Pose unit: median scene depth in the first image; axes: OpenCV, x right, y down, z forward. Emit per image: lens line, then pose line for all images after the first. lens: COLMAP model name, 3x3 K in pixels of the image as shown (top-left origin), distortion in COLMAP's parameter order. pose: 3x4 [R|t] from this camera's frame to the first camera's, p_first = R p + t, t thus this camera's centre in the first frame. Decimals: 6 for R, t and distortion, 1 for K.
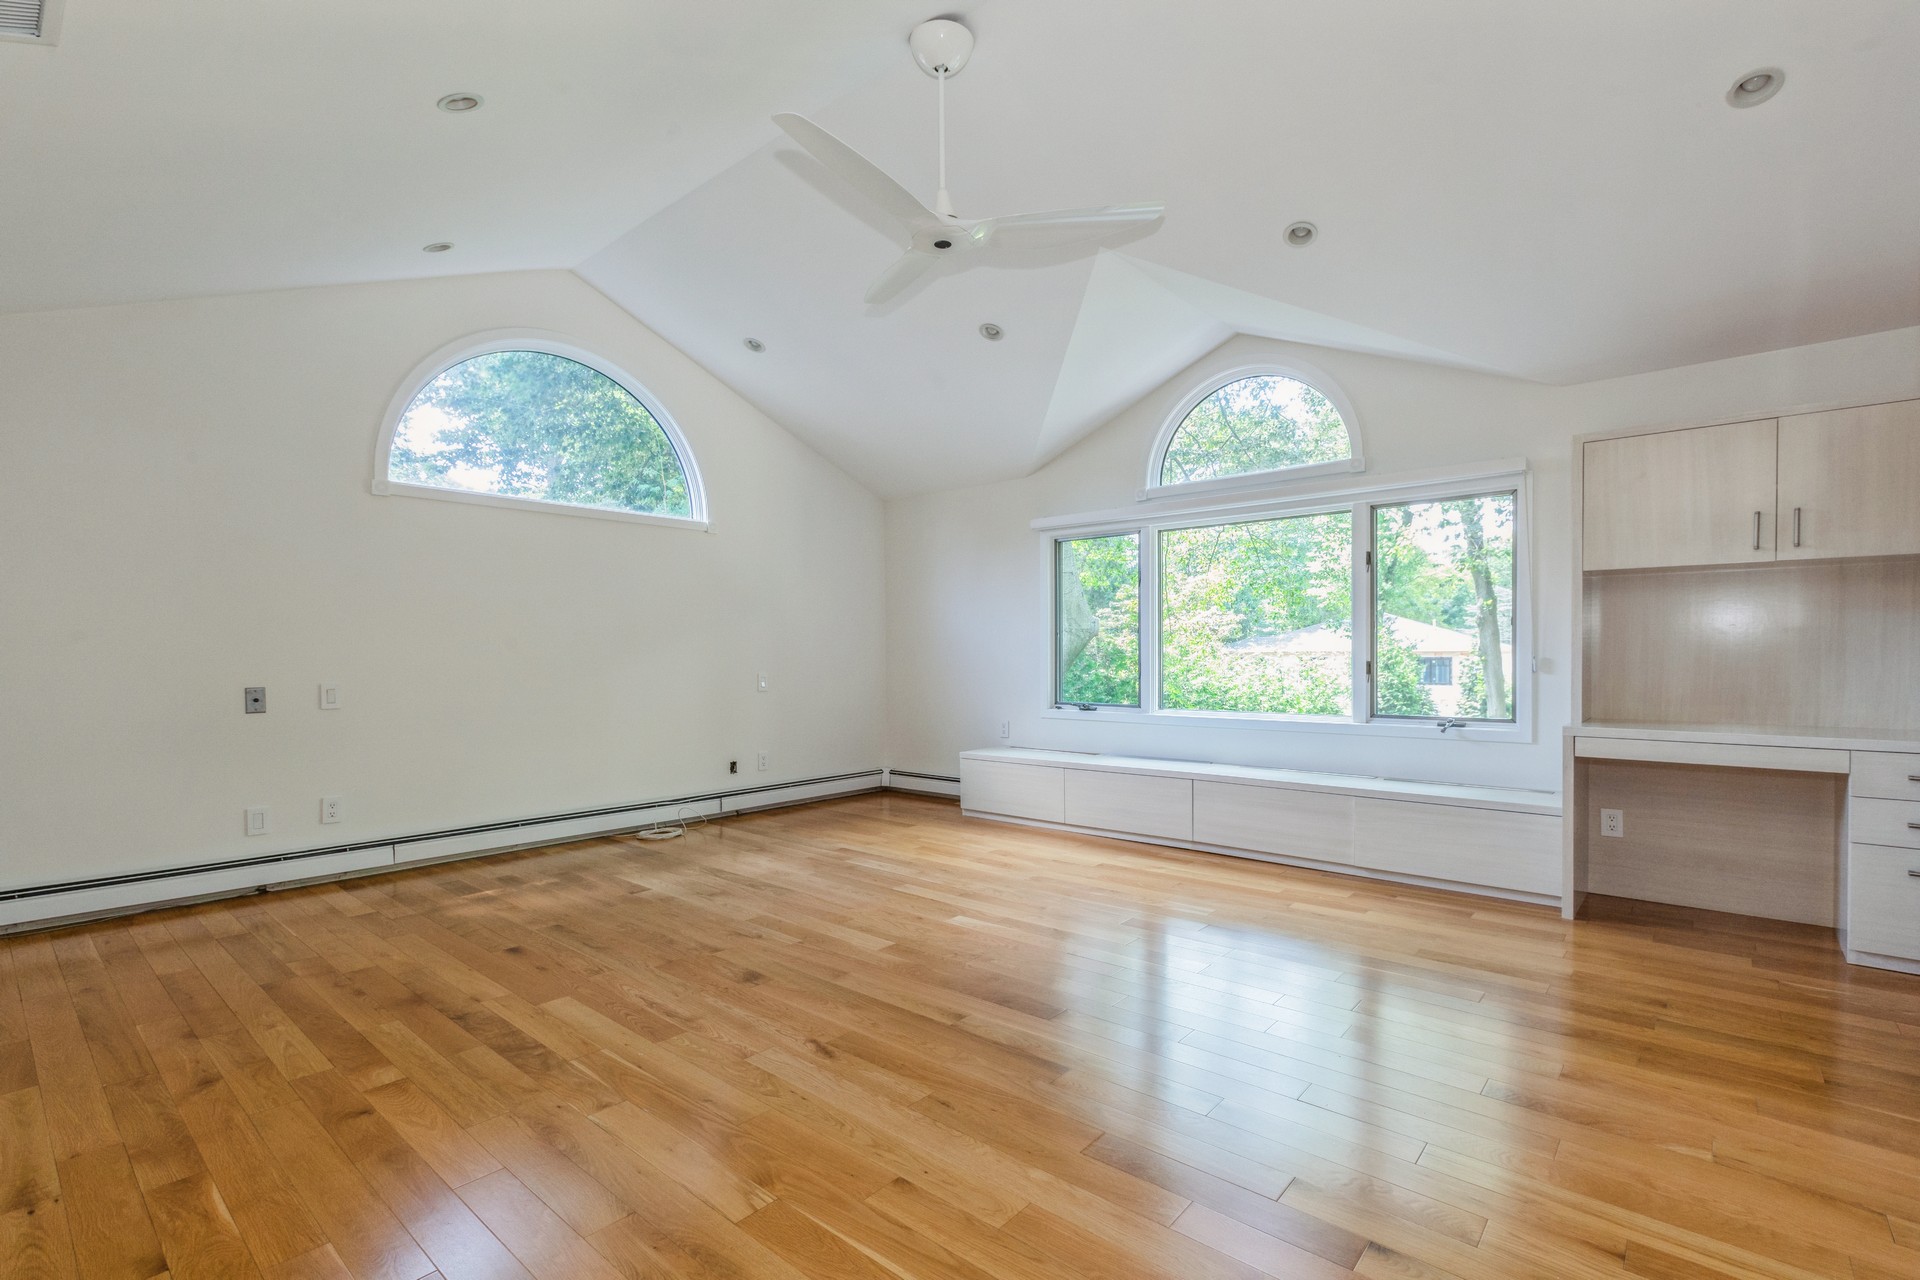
lens RADIAL K [[878.4, 0, 997.1], [0, 878.4, 627.8], [0, 0, 1]] dist [0.002326, 0.000061]
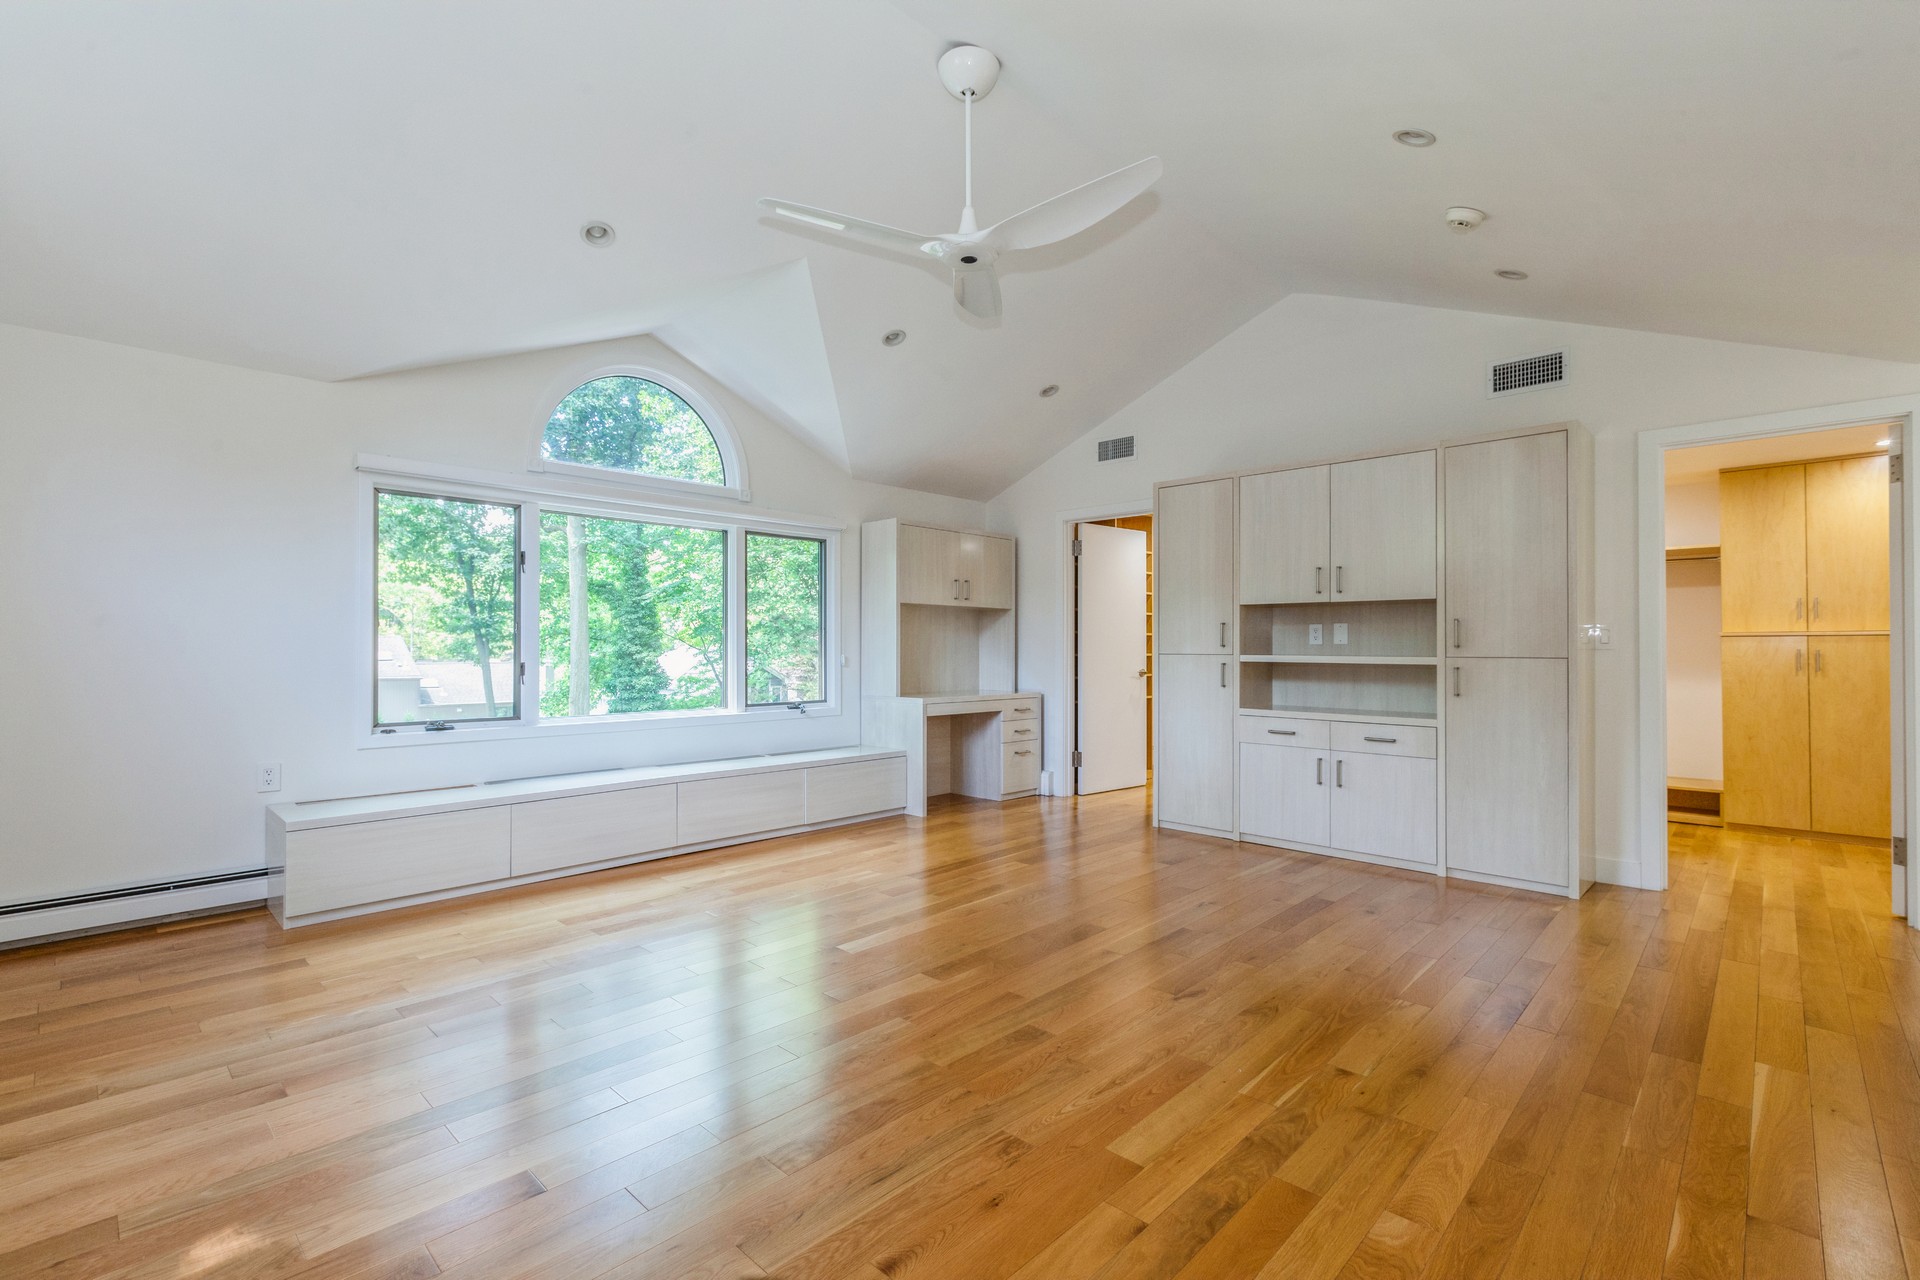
lens RADIAL K [[854.2, 0, 934.1], [0, 854.2, 627.9], [0, 0, 1]] dist [0.004267, -0.000029]
pose [[0.078014, 0.031417, 0.996457, -1.121522], [-0.033027, 0.999036, -0.028913, 0.031065], [-0.996405, -0.030654, 0.078976, 1.035251]]
